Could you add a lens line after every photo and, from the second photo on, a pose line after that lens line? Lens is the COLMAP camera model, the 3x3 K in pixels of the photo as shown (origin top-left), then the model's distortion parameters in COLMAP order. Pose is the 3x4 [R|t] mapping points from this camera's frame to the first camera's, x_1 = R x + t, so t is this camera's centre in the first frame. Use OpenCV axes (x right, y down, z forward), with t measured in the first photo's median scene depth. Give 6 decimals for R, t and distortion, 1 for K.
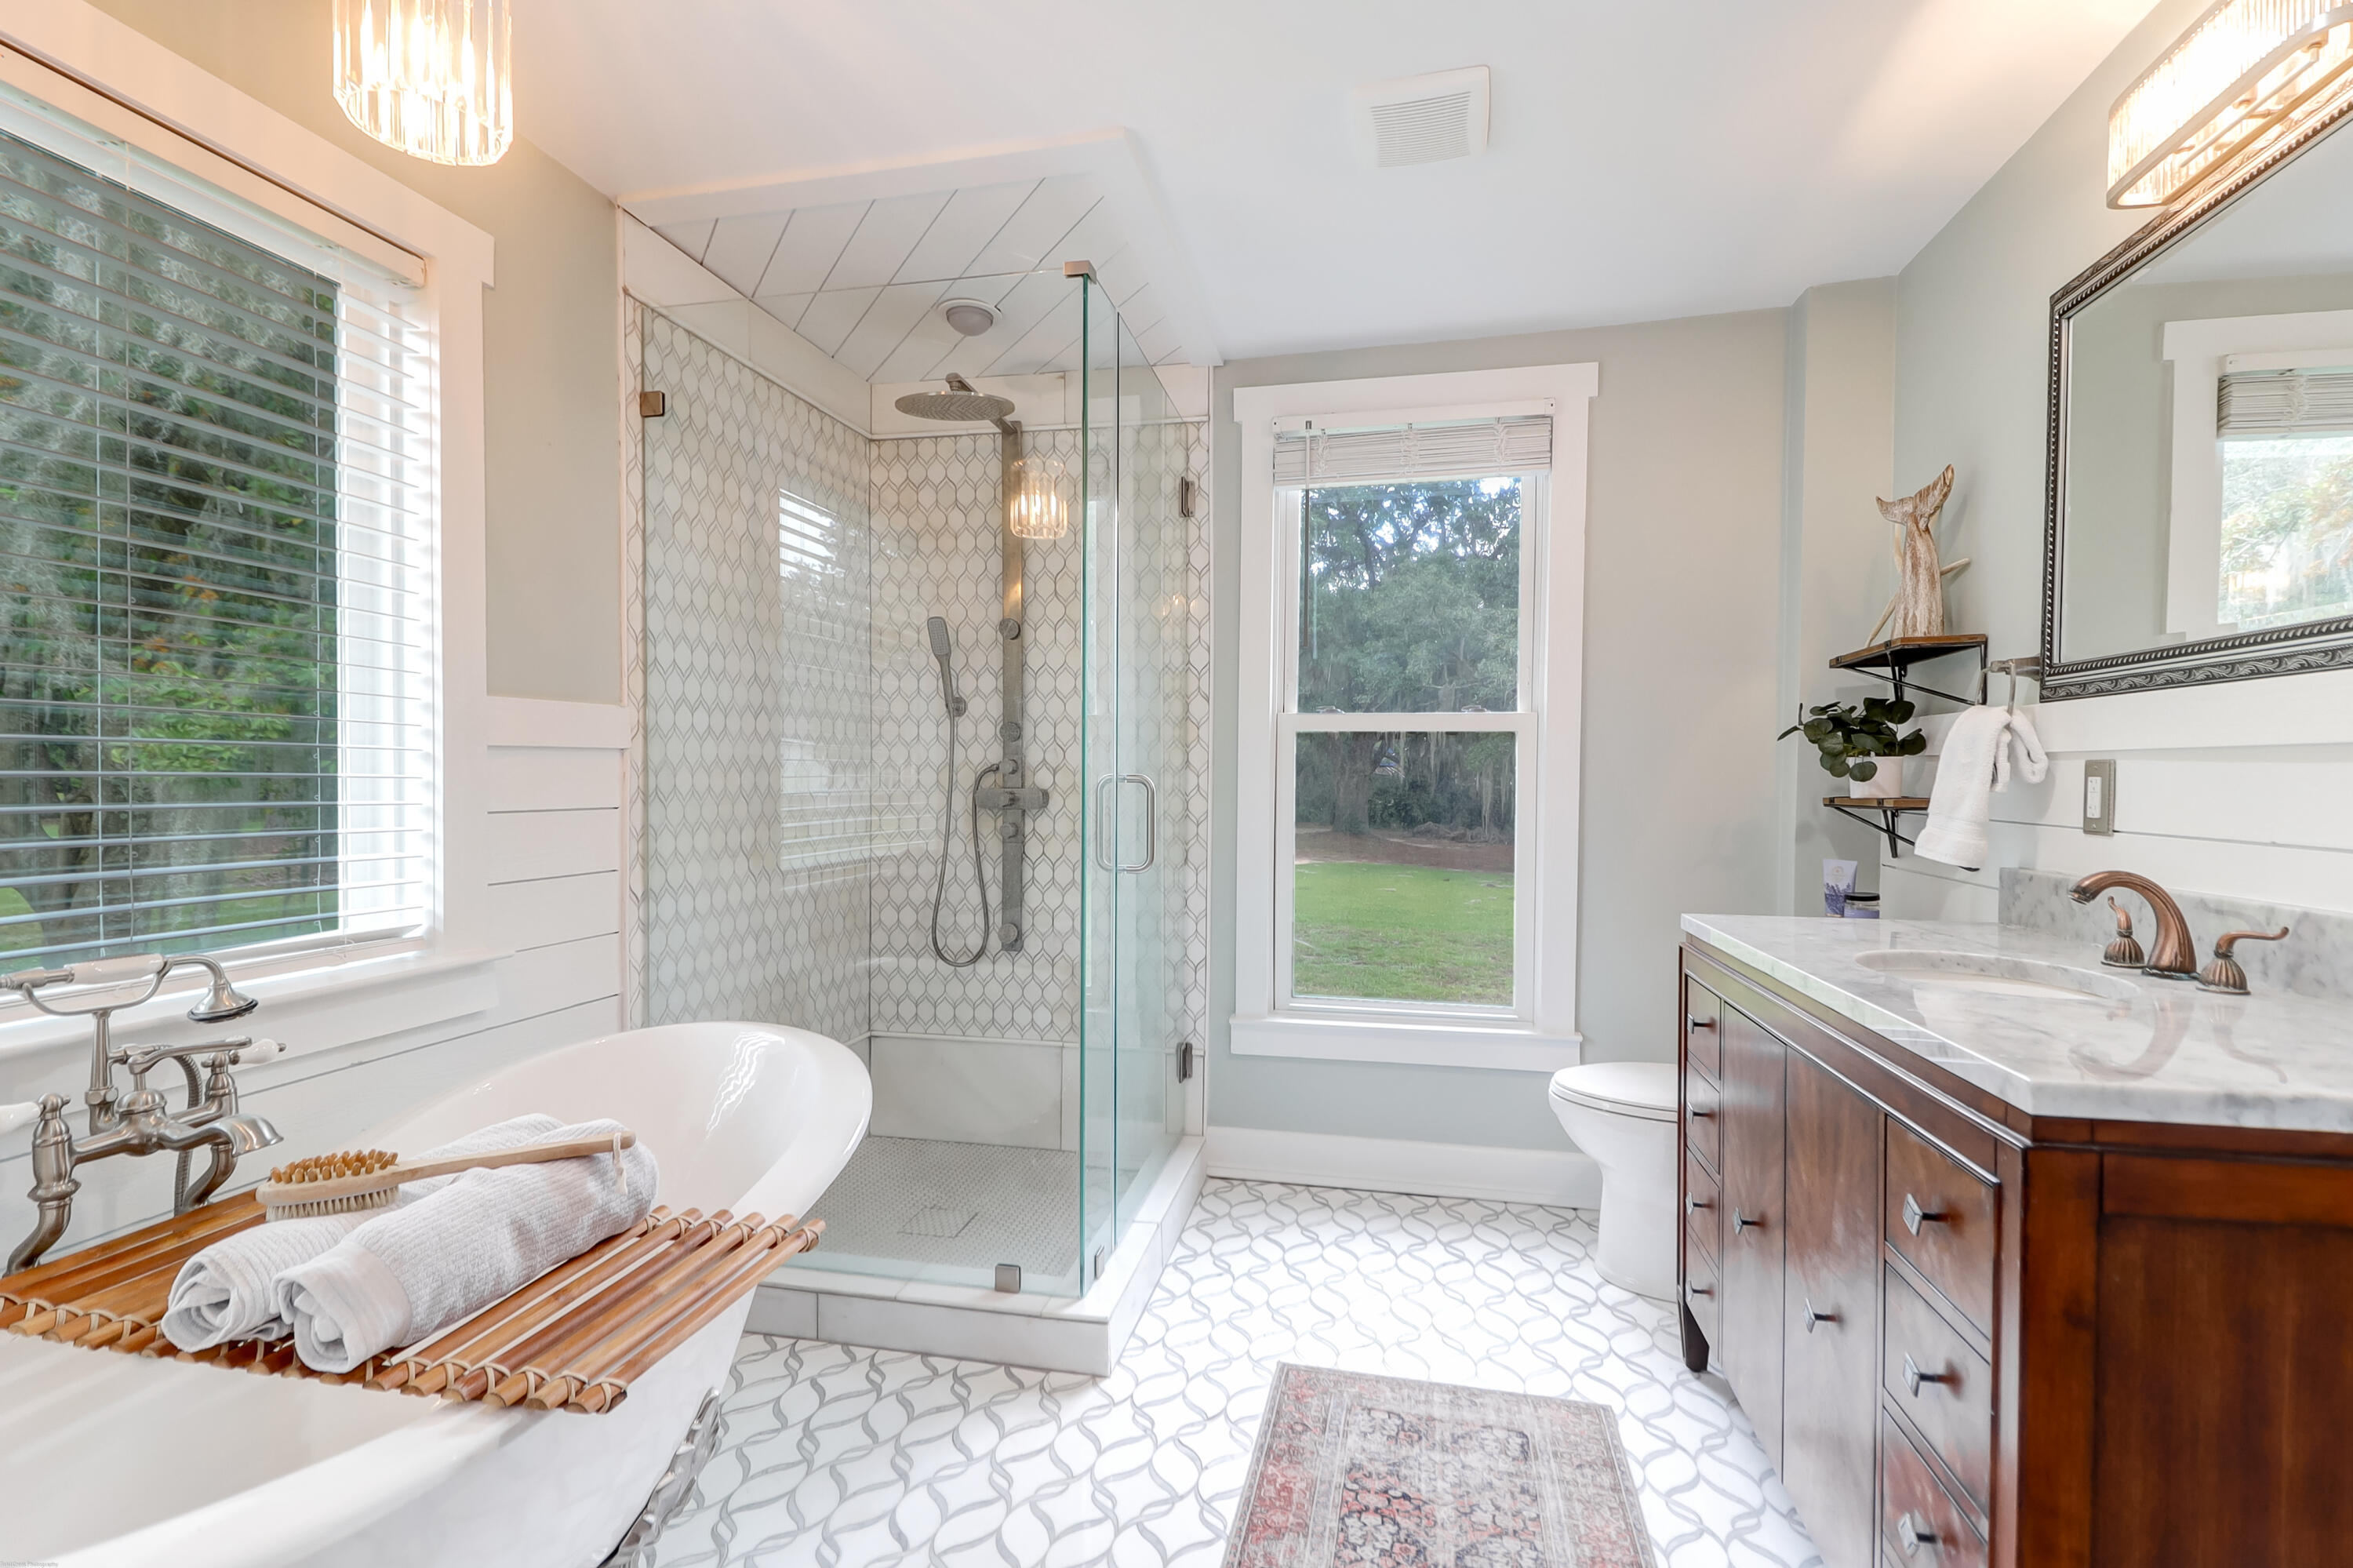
lens RADIAL K [[1076.4, 0, 1177.3], [0, 1076.4, 787.2], [0, 0, 1]] dist [0.013752, -0.008130]
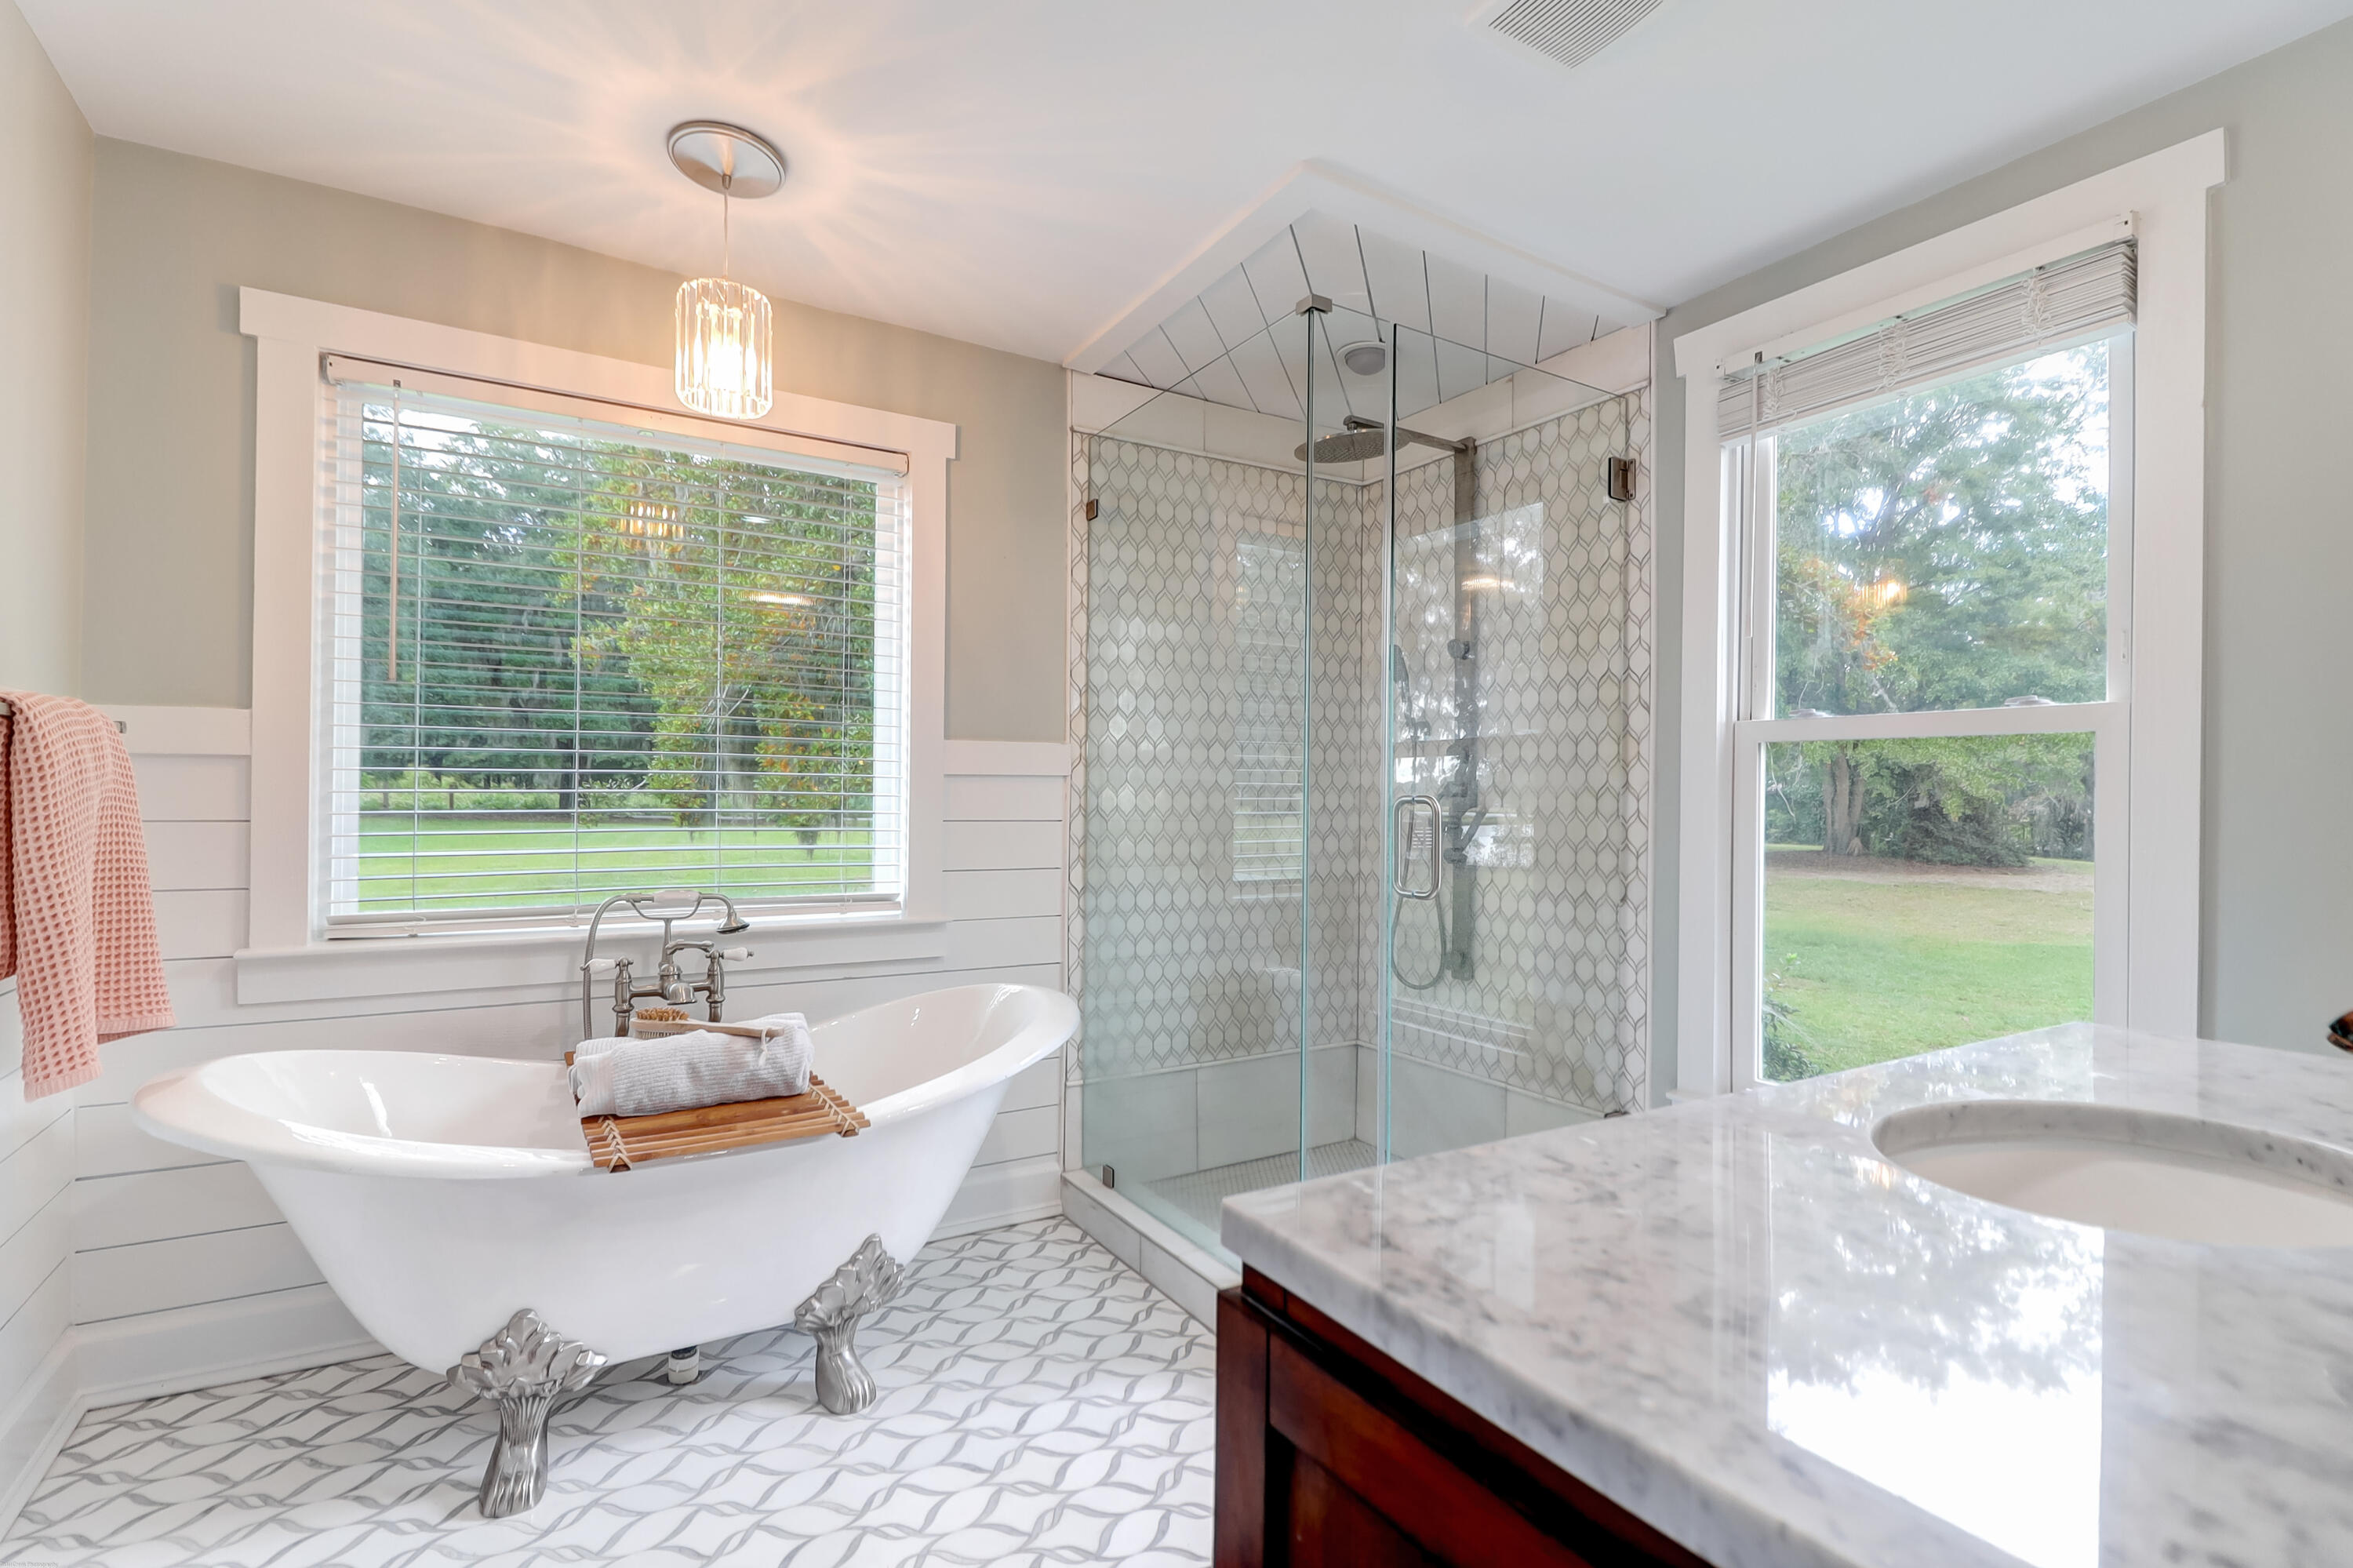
lens RADIAL K [[1076.4, 0, 1180.1], [0, 1076.4, 789.0], [0, 0, 1]] dist [0.013752, -0.008130]
pose [[0.689031, -0.006063, -0.724707, 0.478483], [-0.014213, 0.999660, -0.021876, 0.006302], [0.724593, 0.025373, 0.688710, 0.180001]]
